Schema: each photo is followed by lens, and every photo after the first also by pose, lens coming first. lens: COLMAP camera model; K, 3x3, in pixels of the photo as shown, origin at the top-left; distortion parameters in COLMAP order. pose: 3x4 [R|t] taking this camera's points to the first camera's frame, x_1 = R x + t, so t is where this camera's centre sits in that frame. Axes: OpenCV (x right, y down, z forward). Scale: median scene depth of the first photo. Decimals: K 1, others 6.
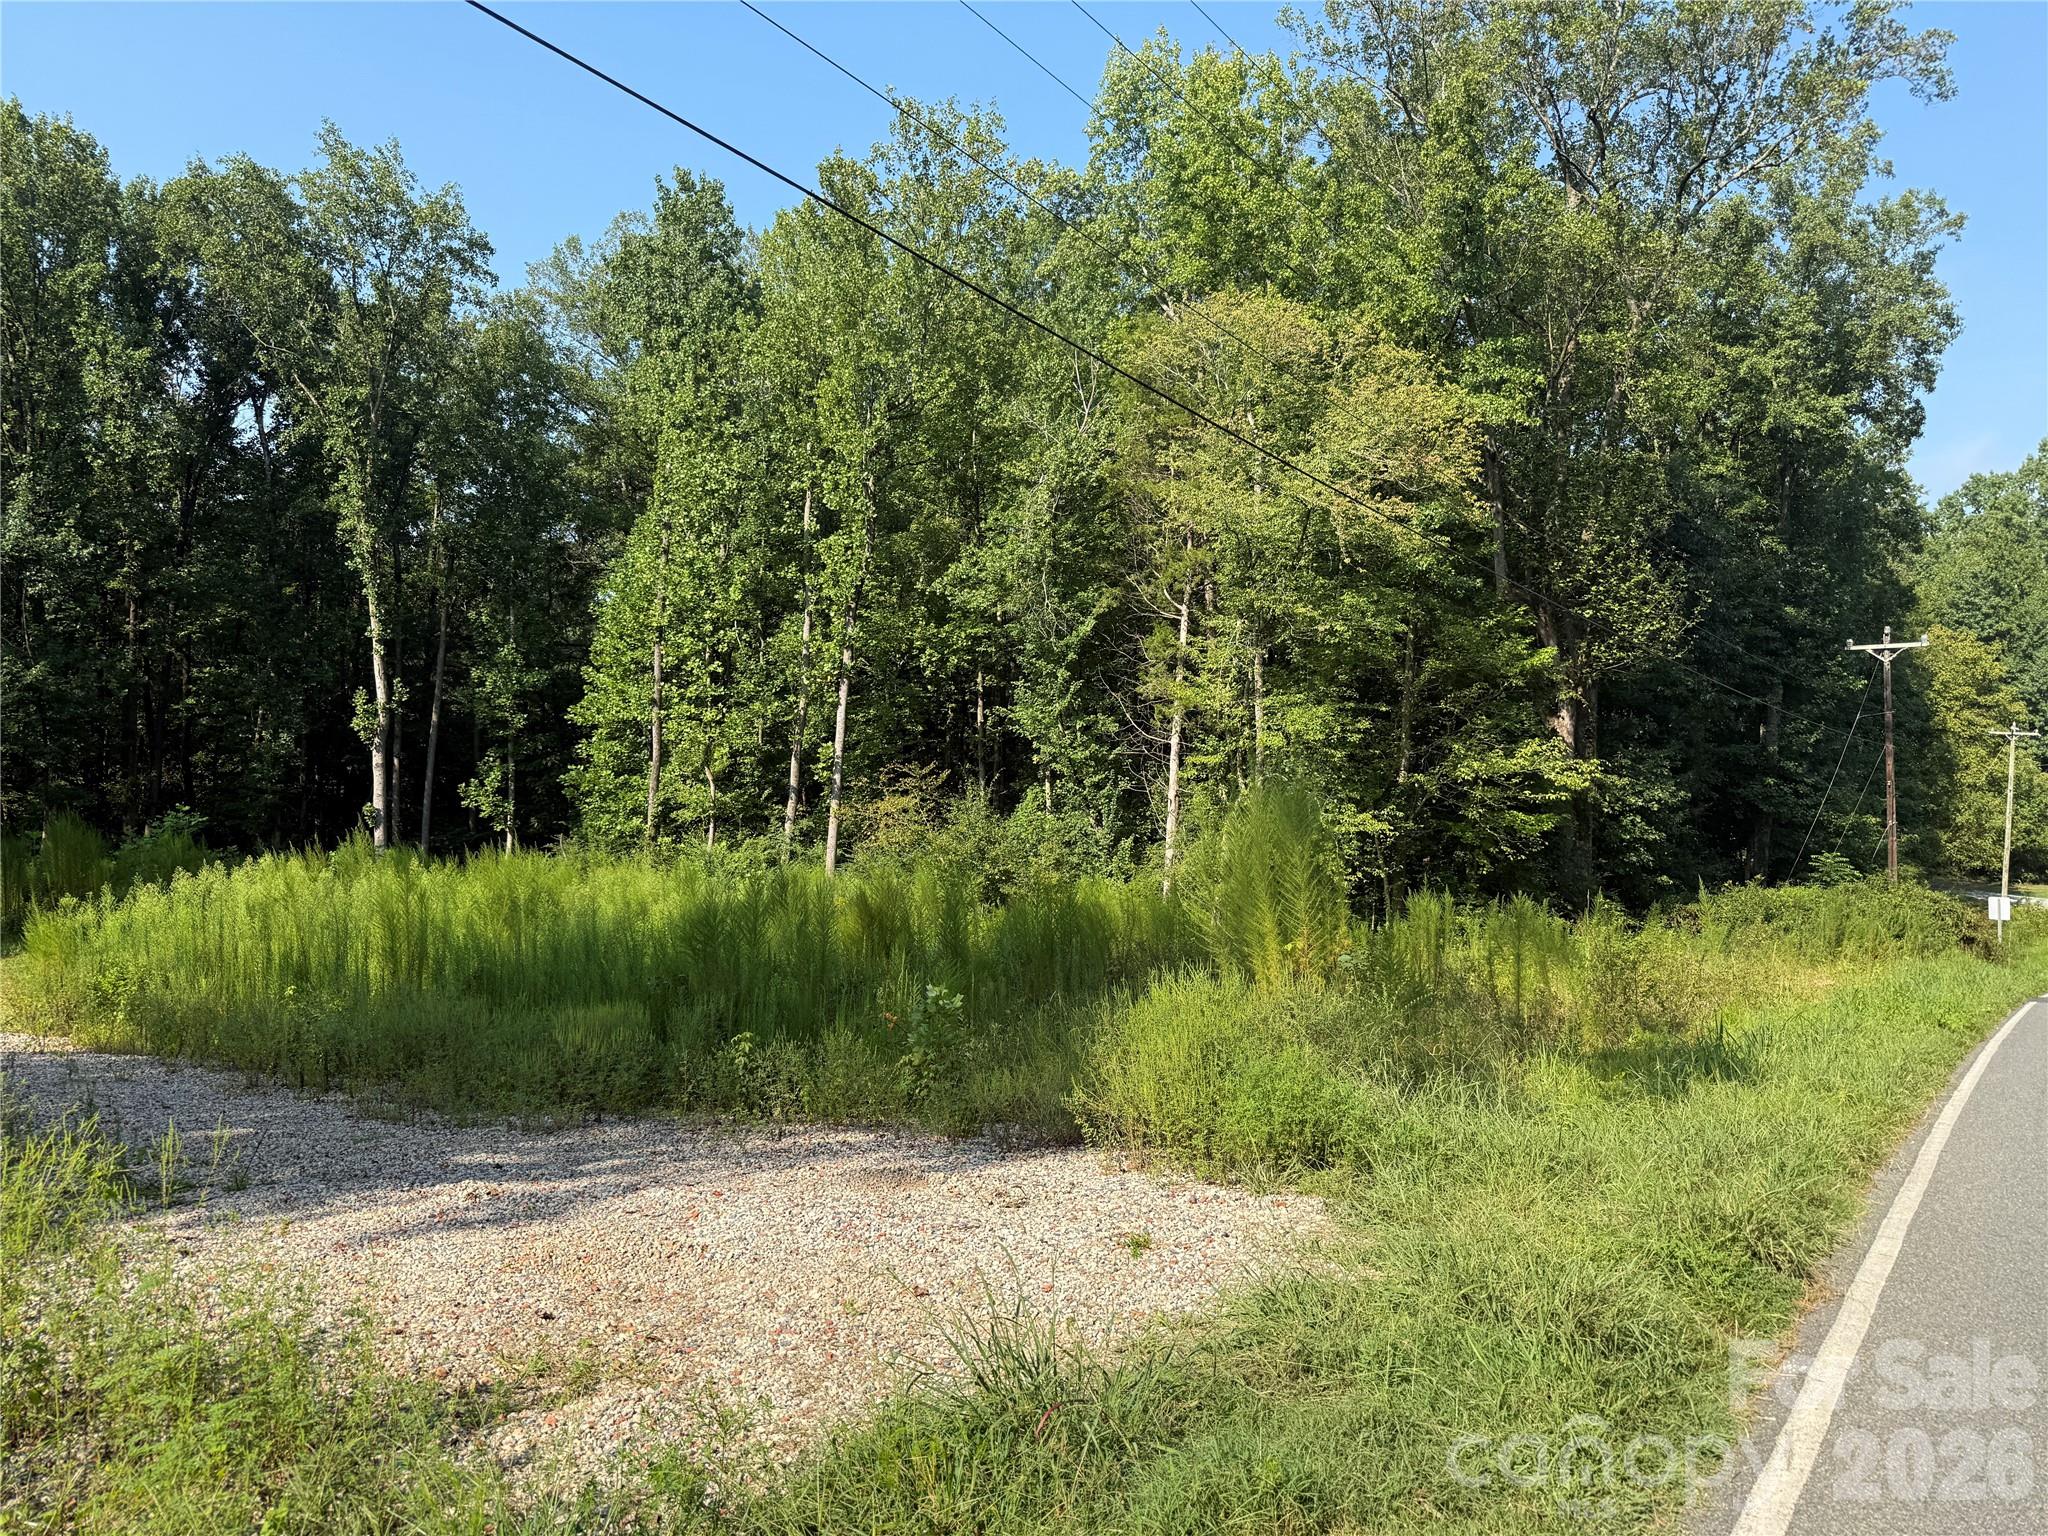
lens RADIAL K [[1482.3, 0, 1036.7], [0, 1482.3, 766.6], [0, 0, 1]] dist [0.009524, -0.005881]
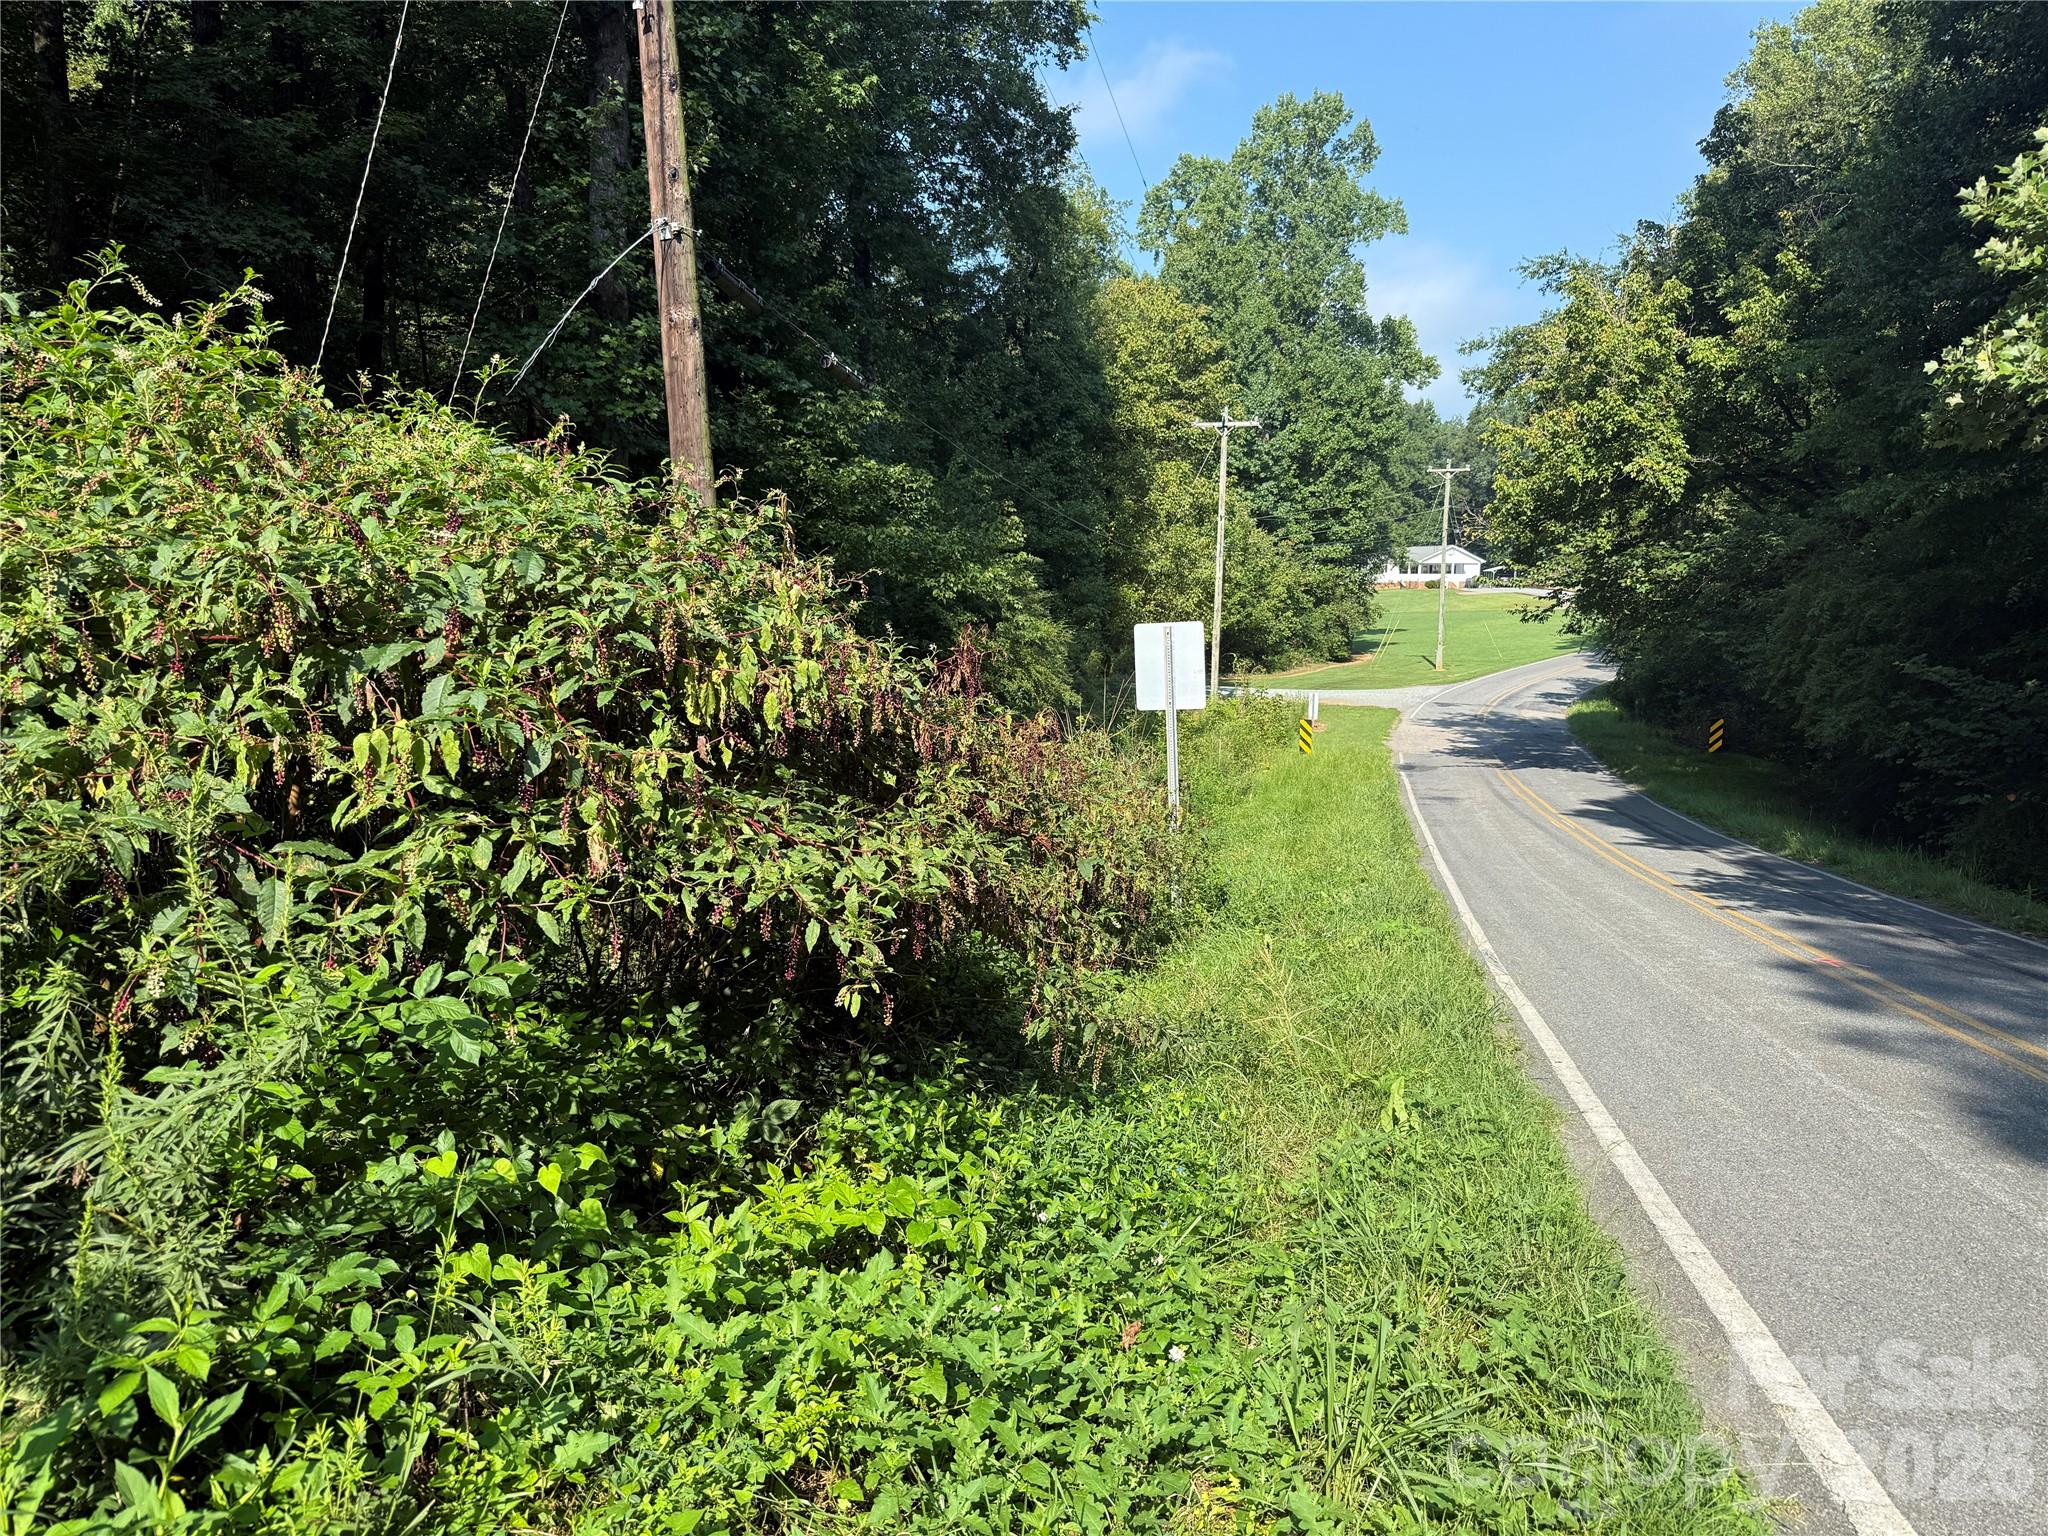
lens RADIAL K [[1482.3, 0, 1025.1], [0, 1482.3, 770.7], [0, 0, 1]] dist [0.009524, -0.005881]
pose [[0.901921, -0.064684, 0.427030, 0.527243], [0.017070, 0.993288, 0.114403, 0.085287], [-0.431564, -0.095893, 0.896971, 0.799862]]
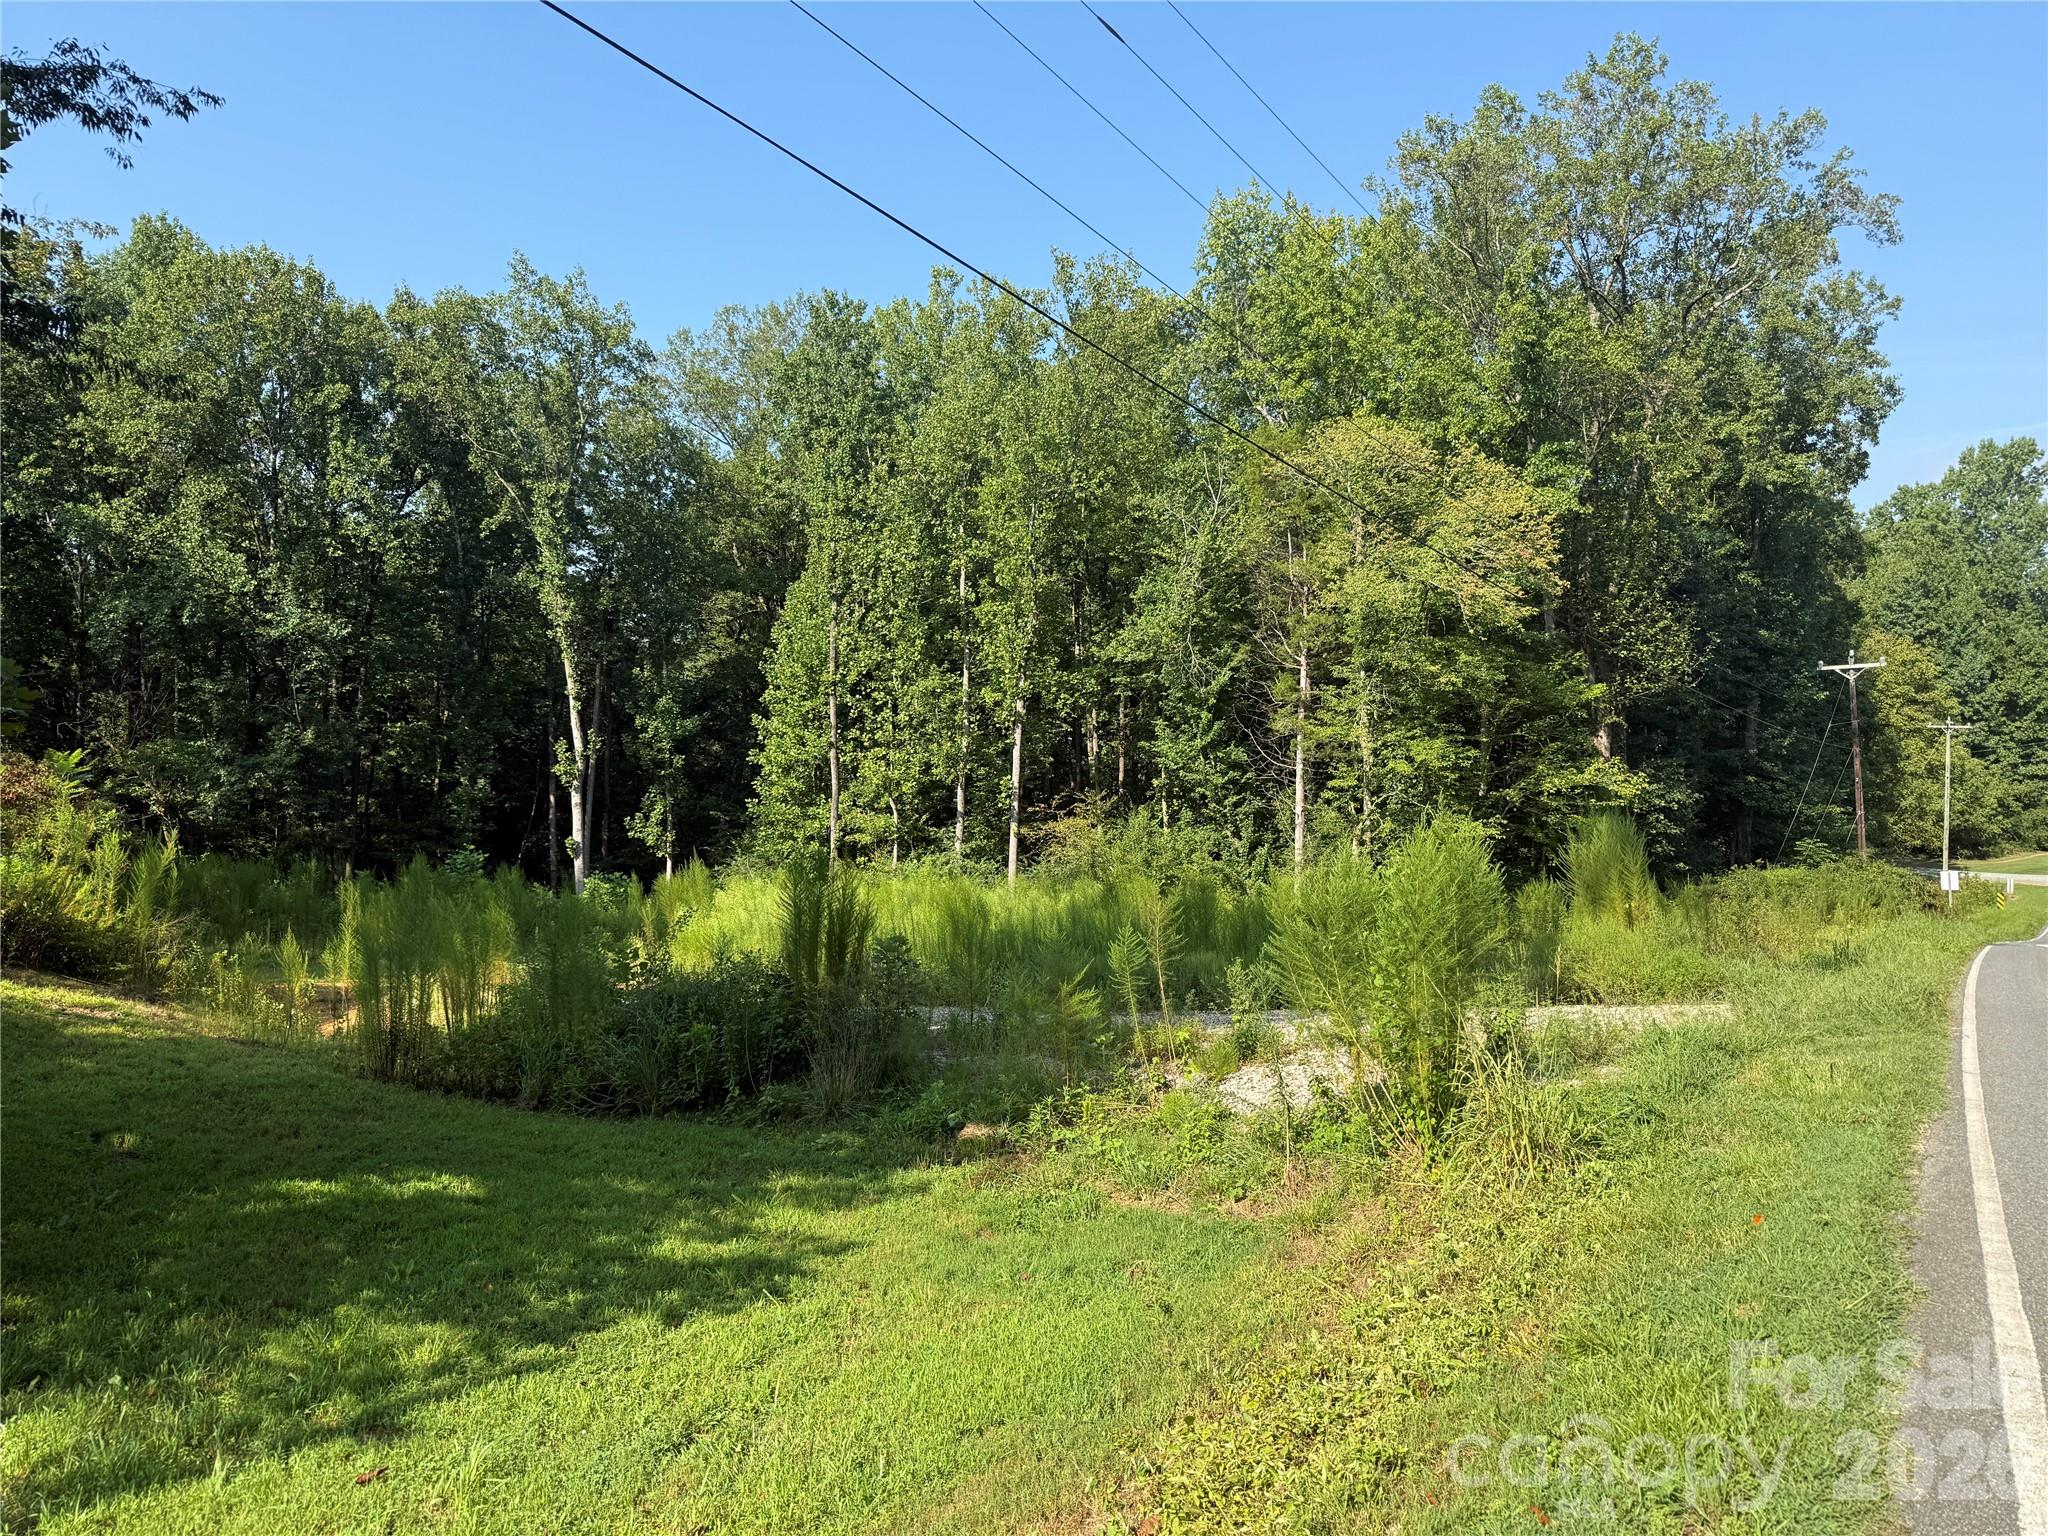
lens RADIAL K [[1482.3, 0, 1010.8], [0, 1482.3, 773.4], [0, 0, 1]] dist [0.009524, -0.005881]
pose [[0.999198, -0.031743, 0.024413, -0.142711], [0.031778, 0.999494, -0.001030, -0.014542], [-0.024368, 0.001805, 0.999701, -0.189500]]
